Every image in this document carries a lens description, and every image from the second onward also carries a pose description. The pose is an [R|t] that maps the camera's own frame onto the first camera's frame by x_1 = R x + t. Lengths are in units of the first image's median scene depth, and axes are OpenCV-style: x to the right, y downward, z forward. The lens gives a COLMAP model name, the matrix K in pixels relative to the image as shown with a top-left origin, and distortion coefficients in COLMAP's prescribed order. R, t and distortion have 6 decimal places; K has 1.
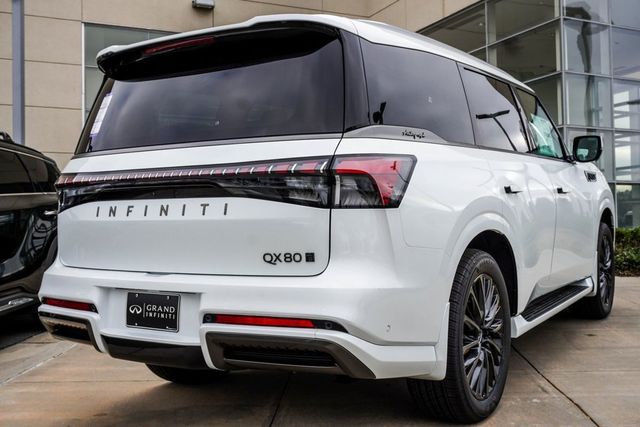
lens RADIAL K [[819.4, 0, 320.9], [0, 819.4, 218.0], [0, 0, 1]] dist [-0.214643, 0.000000]
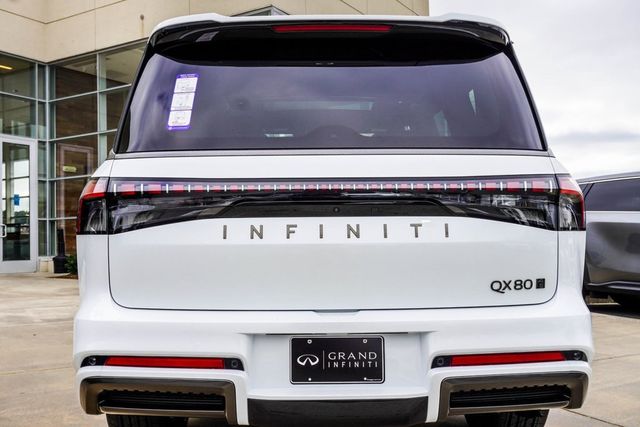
lens RADIAL K [[756.4, 0, 319.0], [0, 756.4, 210.0], [0, 0, 1]] dist [-0.116076, 0.000000]
pose [[0.834640, 0.026290, 0.550167, -0.634759], [0.000369, 0.998833, -0.048290, 0.005521], [-0.550795, 0.040508, 0.833657, 0.403729]]
